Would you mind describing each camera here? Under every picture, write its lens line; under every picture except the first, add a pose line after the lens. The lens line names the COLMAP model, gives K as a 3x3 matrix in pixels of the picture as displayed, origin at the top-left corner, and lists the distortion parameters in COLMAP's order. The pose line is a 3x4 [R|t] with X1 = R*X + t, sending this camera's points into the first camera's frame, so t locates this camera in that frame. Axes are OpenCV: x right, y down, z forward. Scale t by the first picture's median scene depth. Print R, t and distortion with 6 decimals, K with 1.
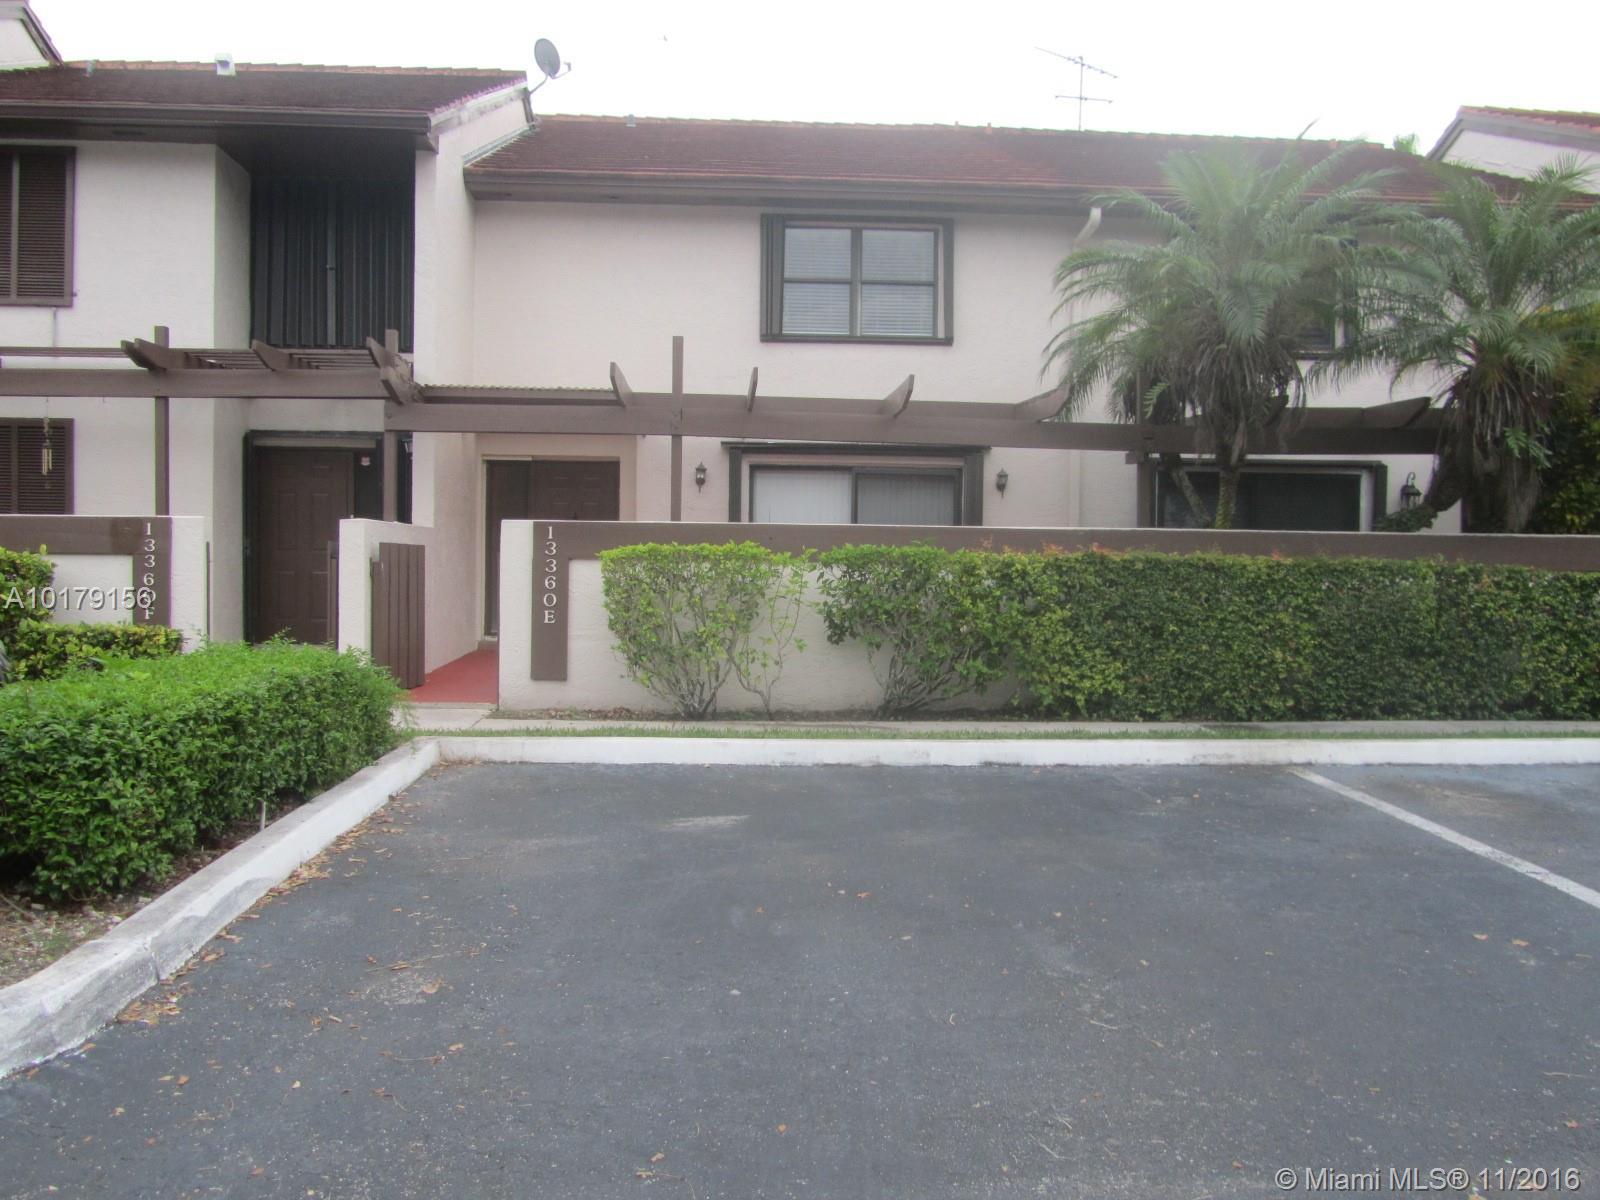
lens RADIAL K [[1315.3, 0, 801.4], [0, 1315.3, 599.8], [0, 0, 1]] dist [-0.036404, -0.005051]
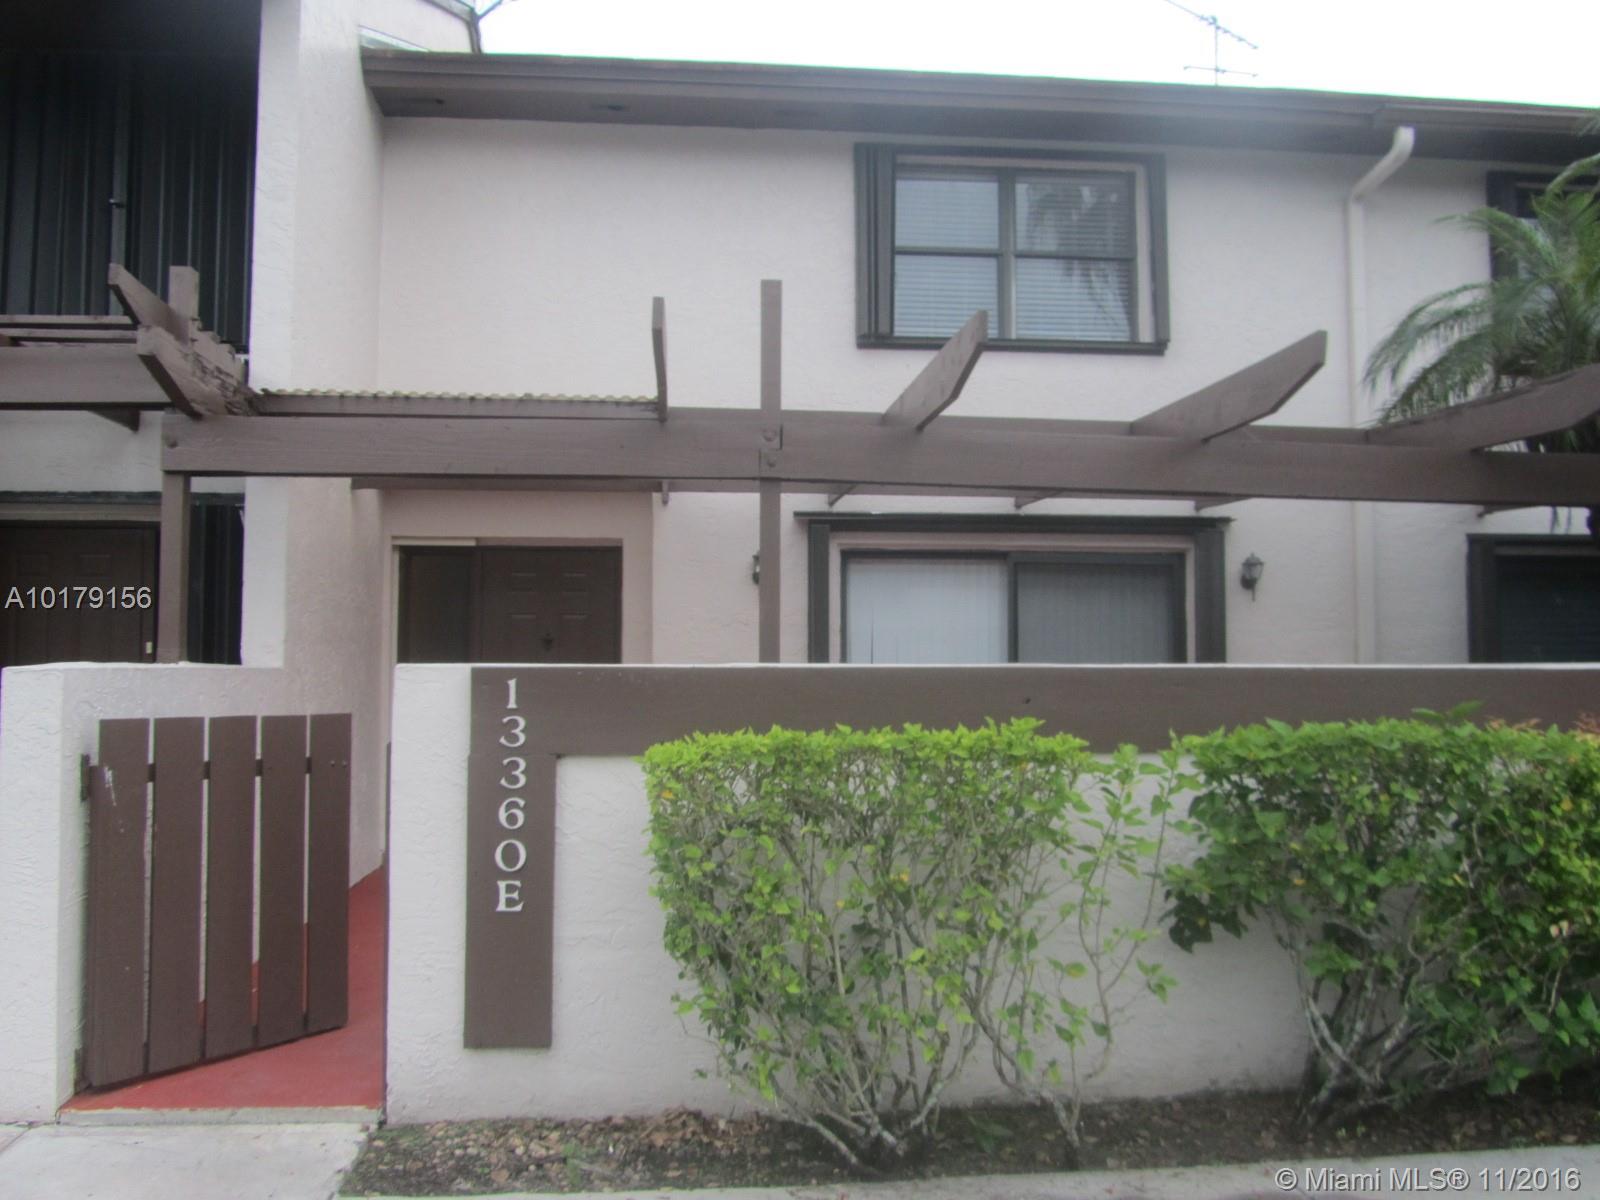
lens RADIAL K [[1315.3, 0, 802.7], [0, 1315.3, 600.3], [0, 0, 1]] dist [-0.036404, -0.005051]
pose [[0.999214, -0.009114, 0.038567, -0.100134], [0.012109, 0.996869, -0.078136, -0.041225], [-0.037734, 0.078541, 0.996196, 0.505284]]
